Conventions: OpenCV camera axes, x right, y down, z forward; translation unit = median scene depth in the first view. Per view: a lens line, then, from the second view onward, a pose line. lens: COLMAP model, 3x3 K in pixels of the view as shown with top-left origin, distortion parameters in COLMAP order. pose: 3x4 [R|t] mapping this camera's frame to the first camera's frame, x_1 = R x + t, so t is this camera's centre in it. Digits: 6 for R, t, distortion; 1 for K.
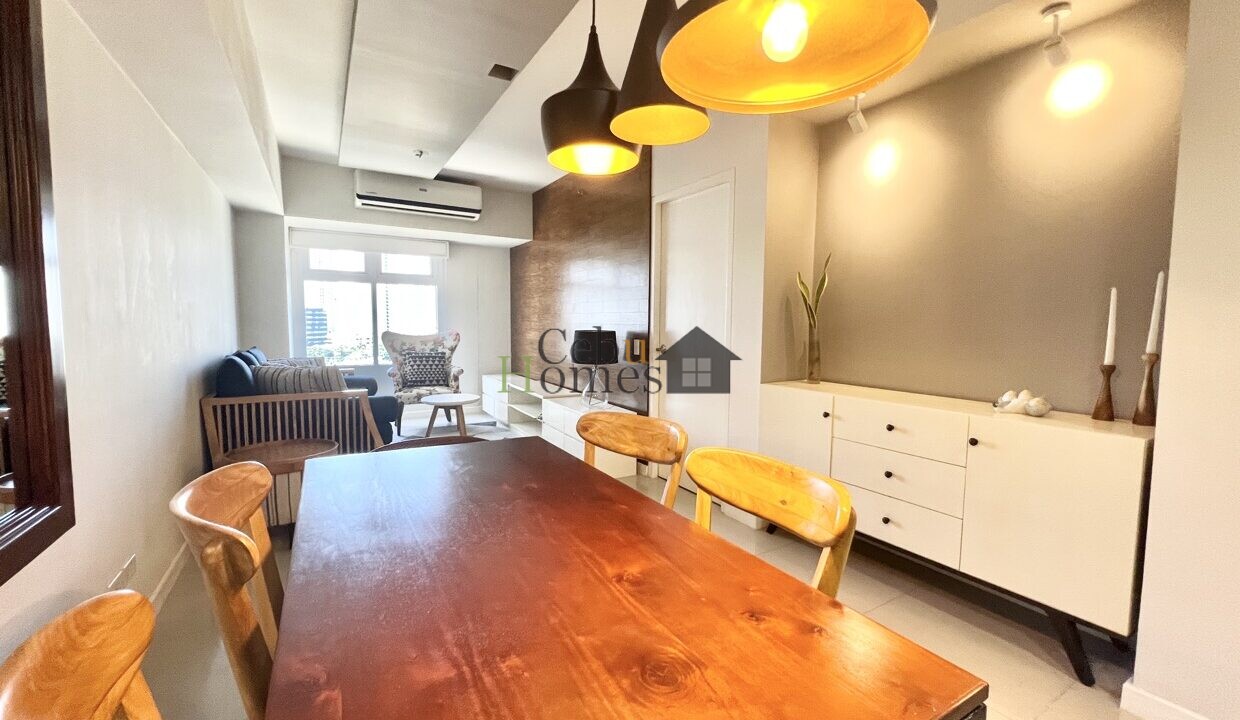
lens RADIAL K [[495.8, 0, 617.9], [0, 495.8, 360.1], [0, 0, 1]] dist [-0.002995, -0.000264]
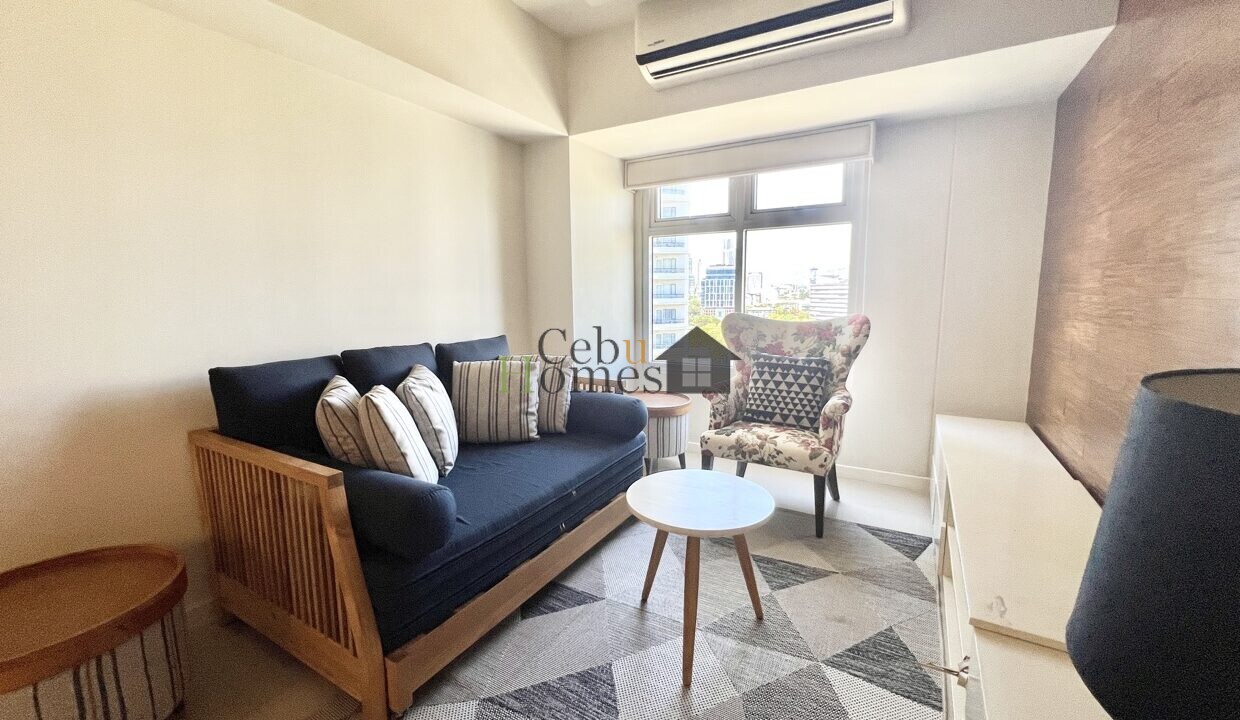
lens RADIAL K [[495.8, 0, 617.9], [0, 495.8, 360.1], [0, 0, 1]] dist [-0.002995, -0.000264]
pose [[0.479550, 0.103302, -0.871413, -0.032574], [-0.055738, 0.994627, 0.087235, -0.046018], [0.875742, 0.006737, 0.482732, 0.600648]]
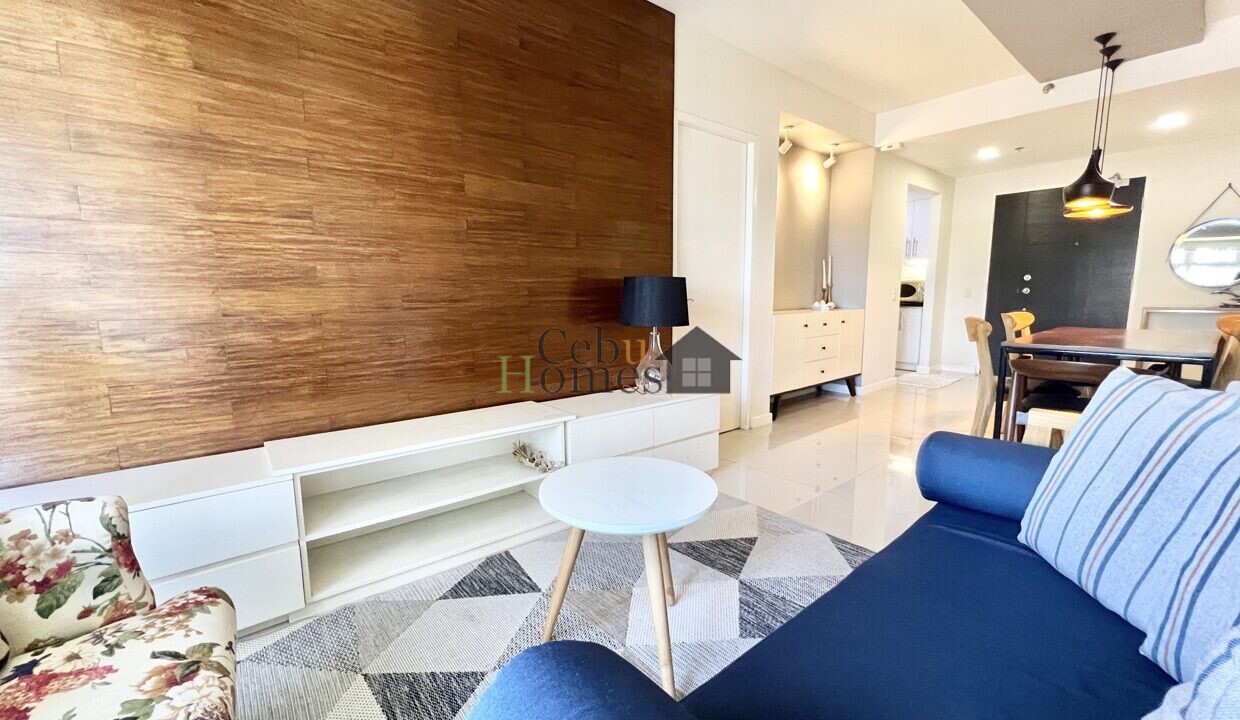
lens RADIAL K [[507.6, 0, 623.1], [0, 507.6, 359.4], [0, 0, 1]] dist [-0.001248, -0.000095]
pose [[-0.156240, -0.144194, 0.977137, -0.512855], [0.078715, 0.984322, 0.157840, -0.045300], [-0.984577, 0.101576, -0.142441, 0.824895]]
